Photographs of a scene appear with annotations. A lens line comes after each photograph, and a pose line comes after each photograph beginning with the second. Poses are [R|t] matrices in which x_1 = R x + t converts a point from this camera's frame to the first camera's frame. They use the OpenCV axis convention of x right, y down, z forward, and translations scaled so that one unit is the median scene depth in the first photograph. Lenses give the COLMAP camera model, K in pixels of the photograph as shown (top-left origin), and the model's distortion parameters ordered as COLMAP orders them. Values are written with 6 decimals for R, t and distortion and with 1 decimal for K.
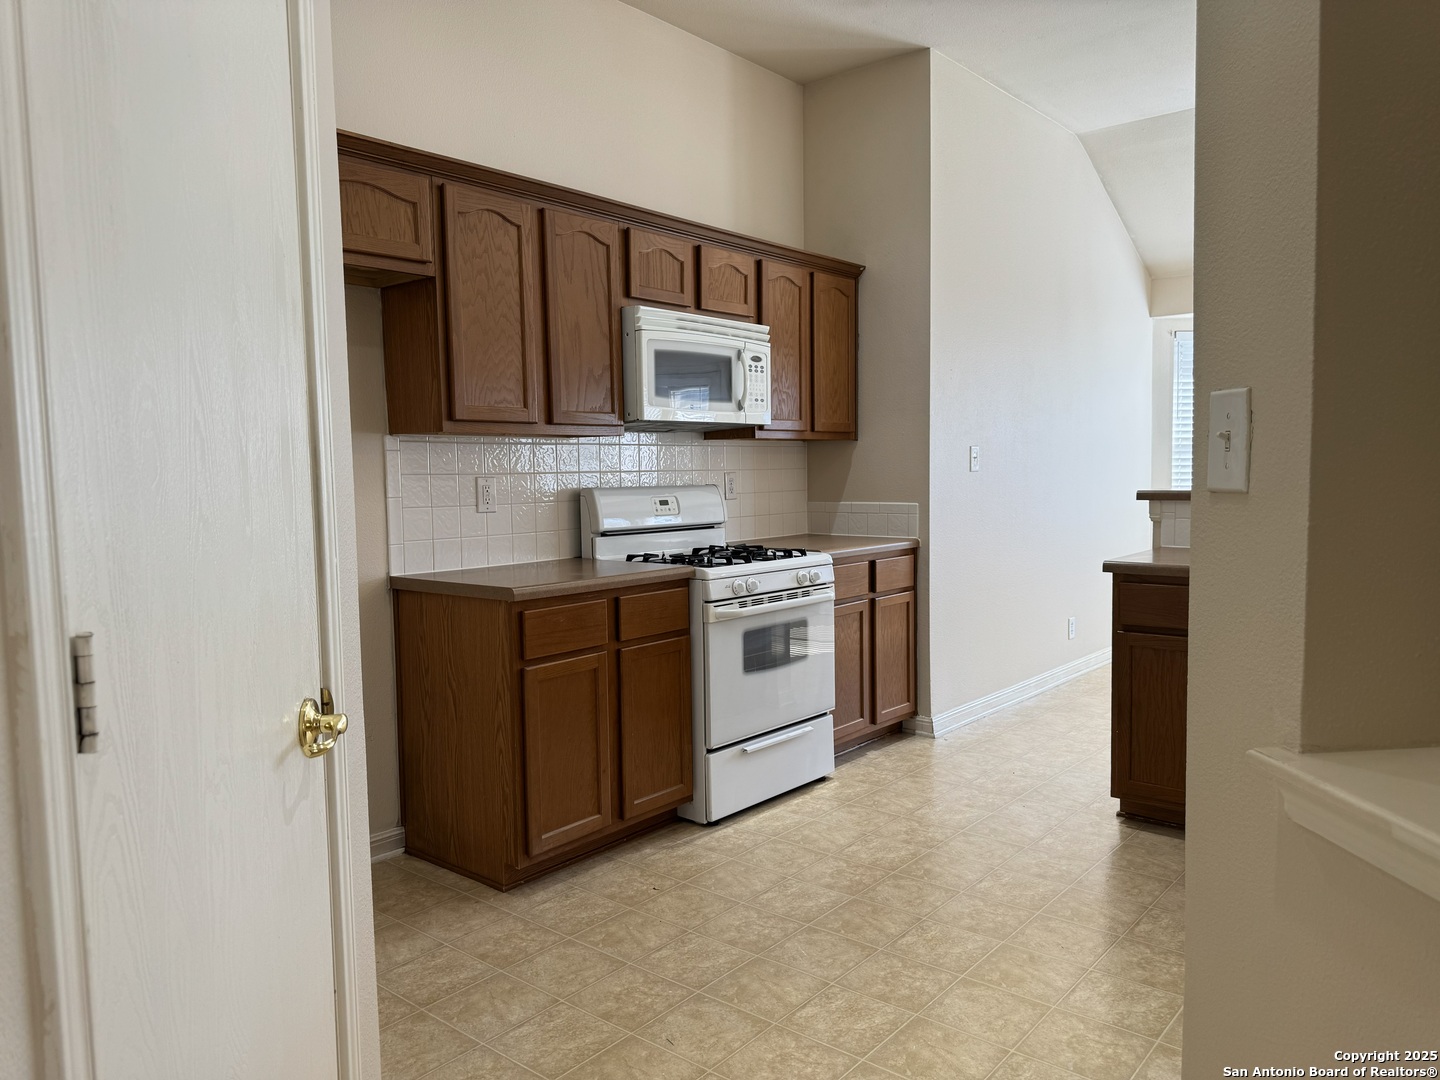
lens RADIAL K [[1008.1, 0, 714.0], [0, 1008.1, 540.9], [0, 0, 1]] dist [0.047619, -0.124665]
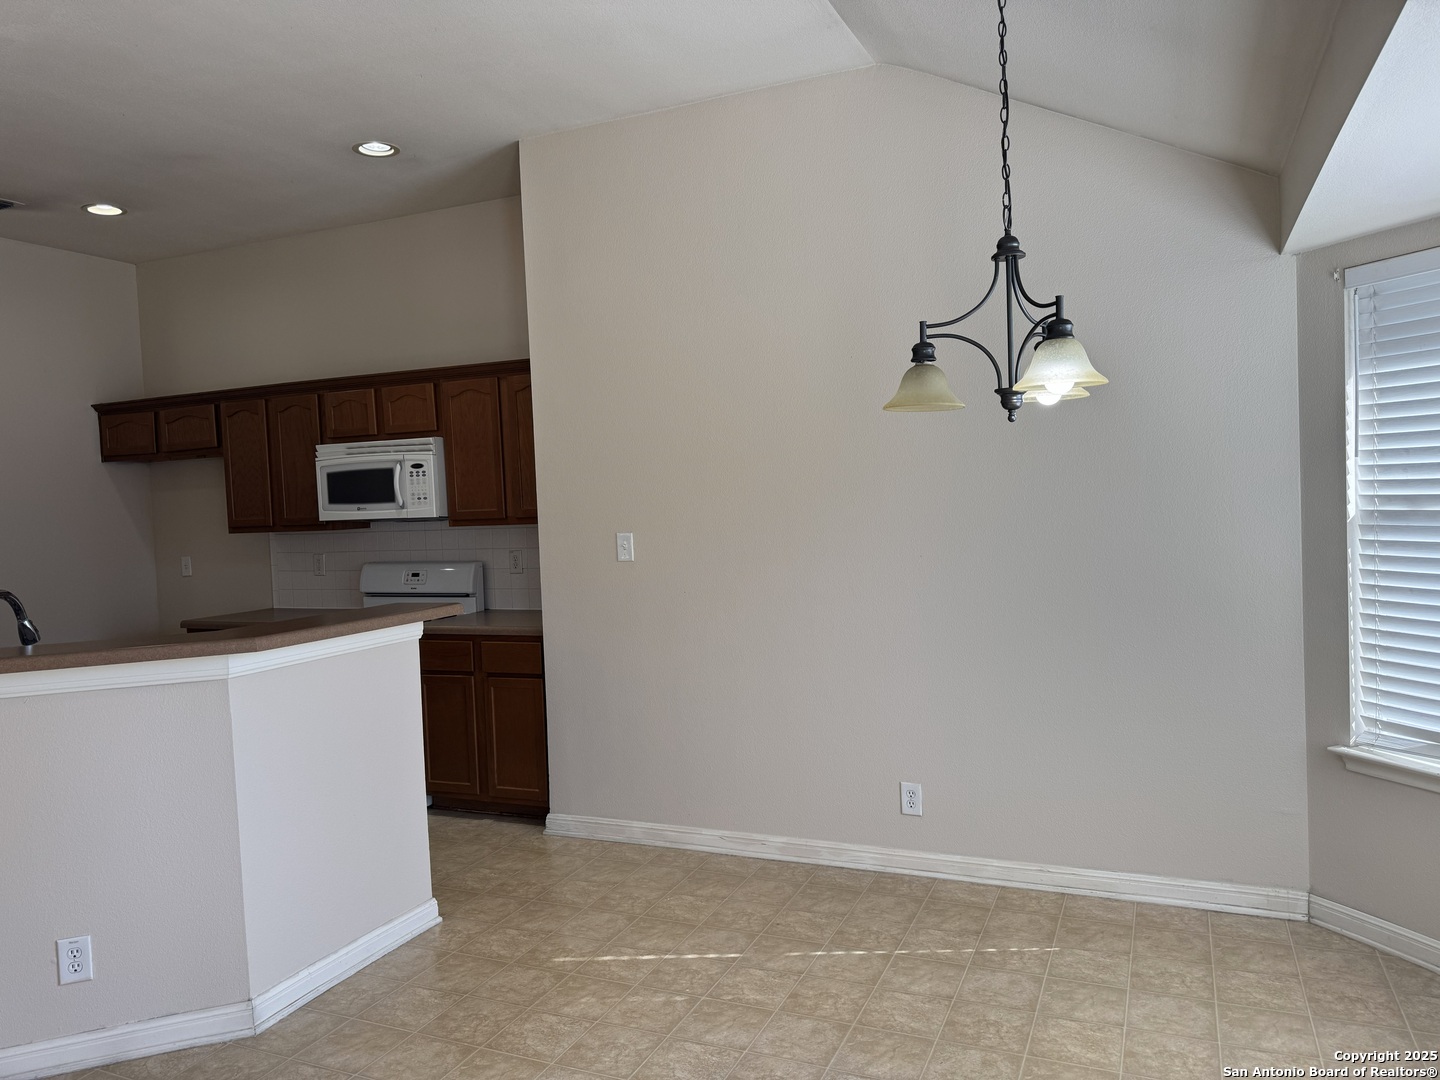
lens RADIAL K [[1008.1, 0, 714.0], [0, 1008.1, 540.9], [0, 0, 1]] dist [0.047619, -0.124665]
pose [[0.279953, 0.044795, -0.958968, 1.357381], [-0.037148, 0.998668, 0.035805, -0.146882], [0.959295, 0.025600, 0.281244, 1.007881]]
